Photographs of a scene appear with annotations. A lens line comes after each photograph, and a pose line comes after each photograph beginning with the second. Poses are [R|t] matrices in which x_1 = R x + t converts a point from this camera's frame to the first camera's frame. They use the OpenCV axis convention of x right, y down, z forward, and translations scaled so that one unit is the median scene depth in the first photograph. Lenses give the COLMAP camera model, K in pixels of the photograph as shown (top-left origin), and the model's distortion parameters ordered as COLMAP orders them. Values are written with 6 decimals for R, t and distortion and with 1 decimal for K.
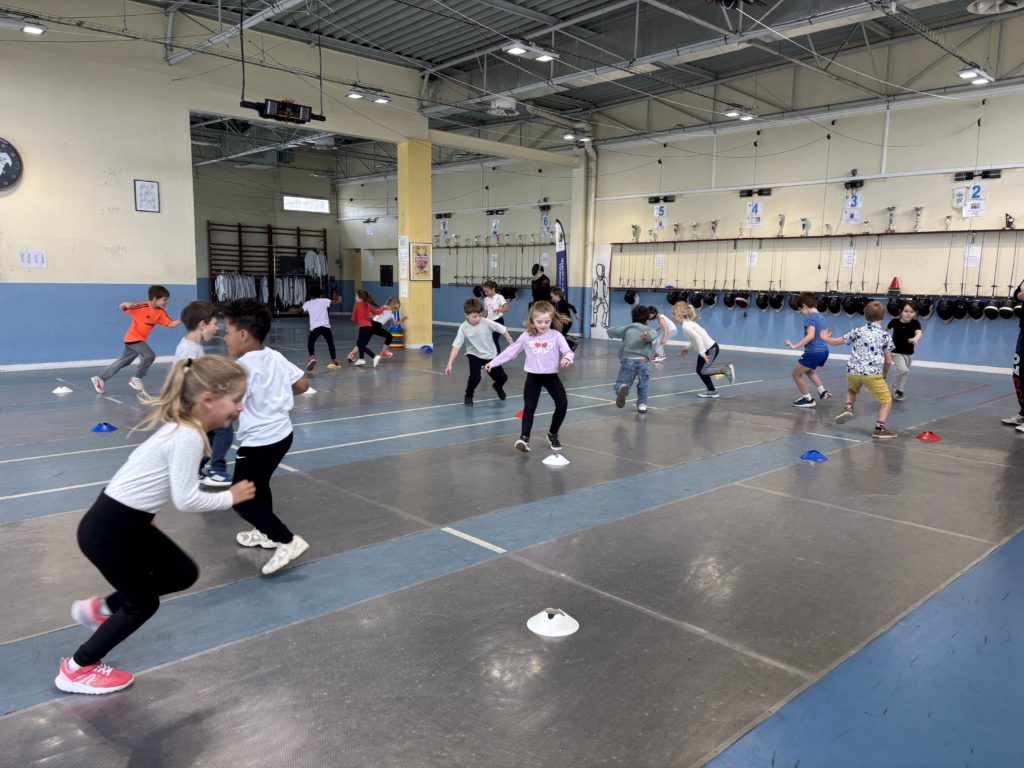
lens RADIAL K [[767.4, 0, 505.4], [0, 767.4, 387.6], [0, 0, 1]] dist [0.052392, -0.057390]
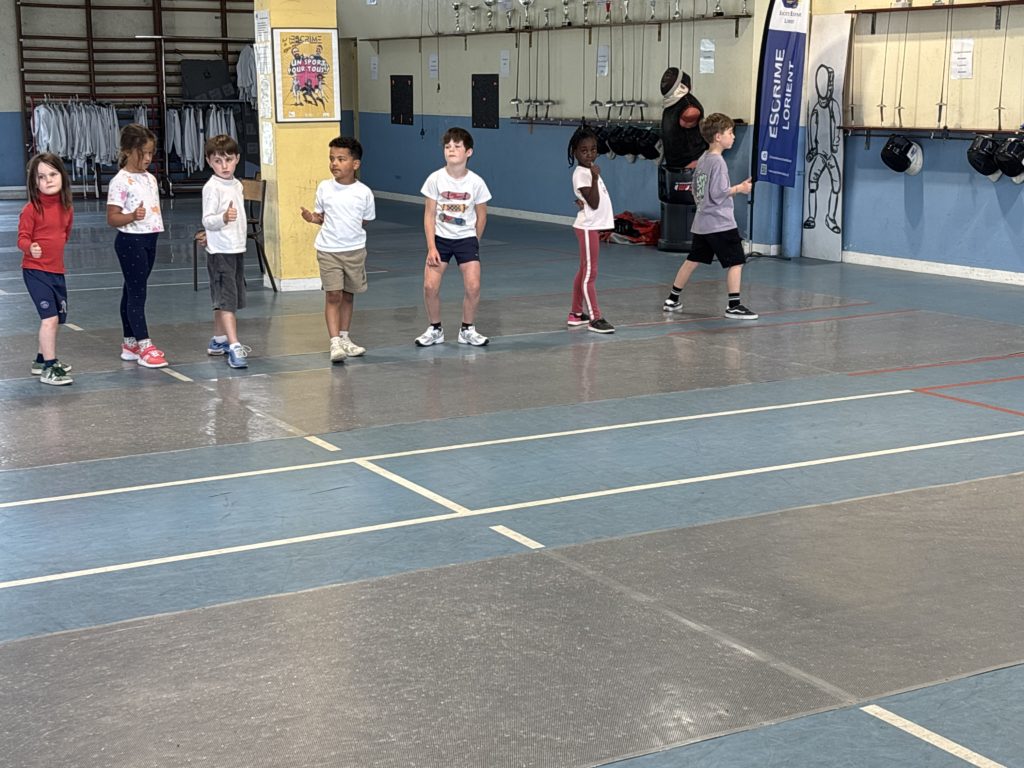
lens RADIAL K [[1597.8, 0, 530.7], [0, 1597.8, 390.0], [0, 0, 1]] dist [0.063598, 0.000000]
pose [[0.974183, 0.022519, -0.224636, 0.194112], [-0.012182, 0.998807, 0.047297, -0.040414], [0.225433, -0.043340, 0.973294, 0.205023]]
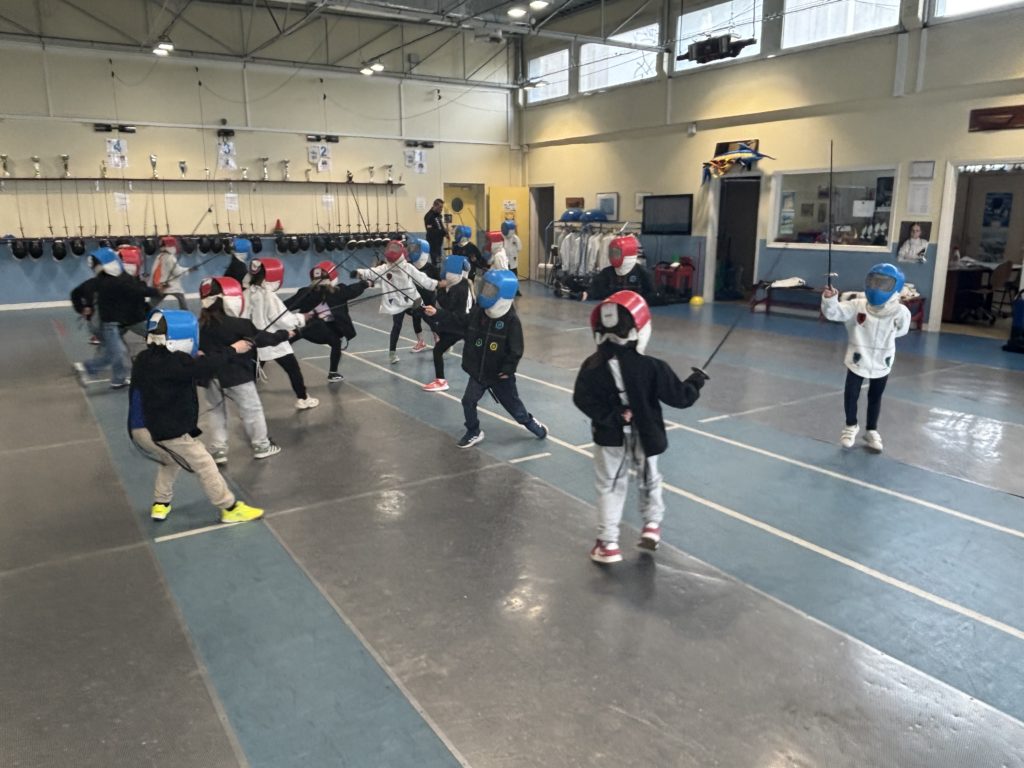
lens RADIAL K [[765.2, 0, 517.2], [0, 765.2, 386.7], [0, 0, 1]] dist [0.000961, -0.019818]
pose [[0.169929, -0.237779, 0.956339, -0.529419], [0.141754, 0.966259, 0.215058, -0.083352], [-0.975208, 0.099021, 0.197902, 0.386025]]
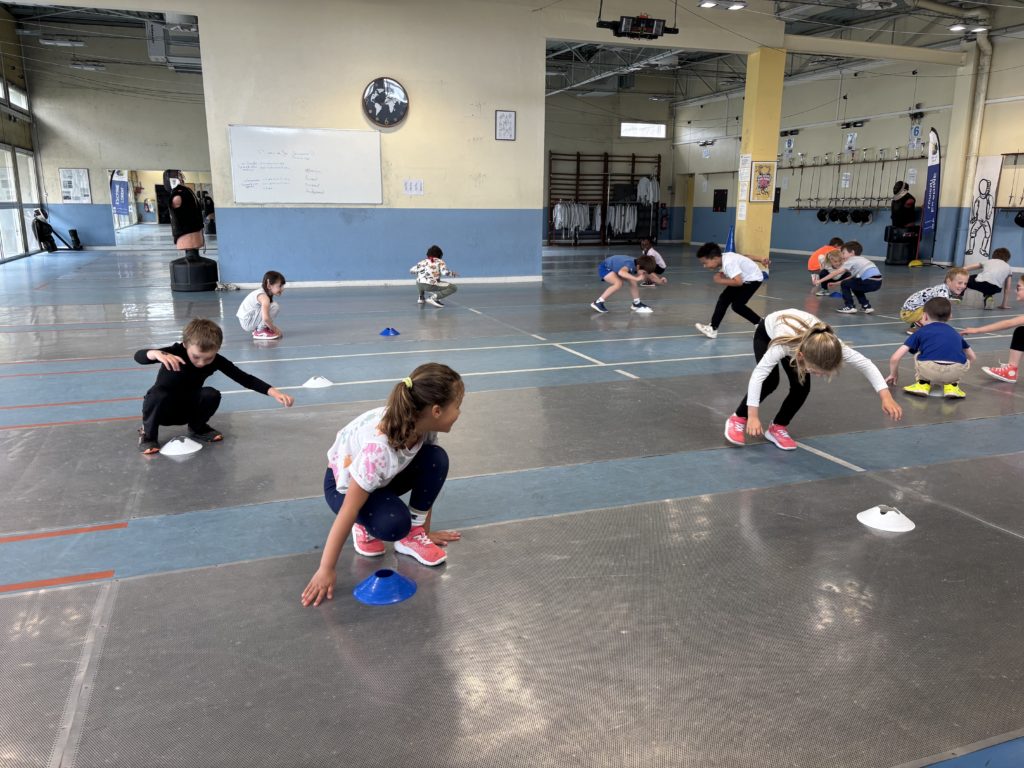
lens RADIAL K [[767.4, 0, 503.3], [0, 767.4, 385.8], [0, 0, 1]] dist [0.052392, -0.057390]
pose [[0.916642, 0.077472, -0.392130, -0.011327], [-0.044628, 0.994739, 0.092207, 0.011820], [0.397210, -0.067021, 0.915277, -0.009013]]
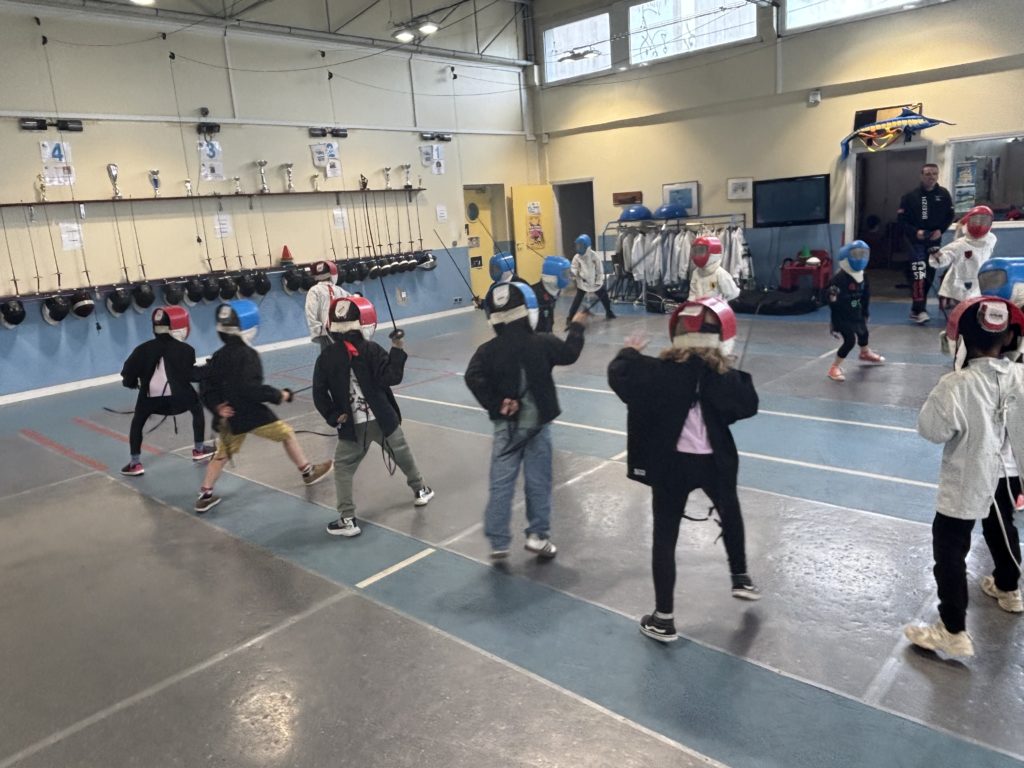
lens RADIAL K [[765.2, 0, 517.5], [0, 765.2, 385.0], [0, 0, 1]] dist [0.000961, -0.019818]
pose [[-0.091604, -0.229453, 0.968999, -0.322810], [0.208044, 0.947207, 0.243960, -0.130555], [-0.973820, 0.223942, -0.039032, 0.715405]]
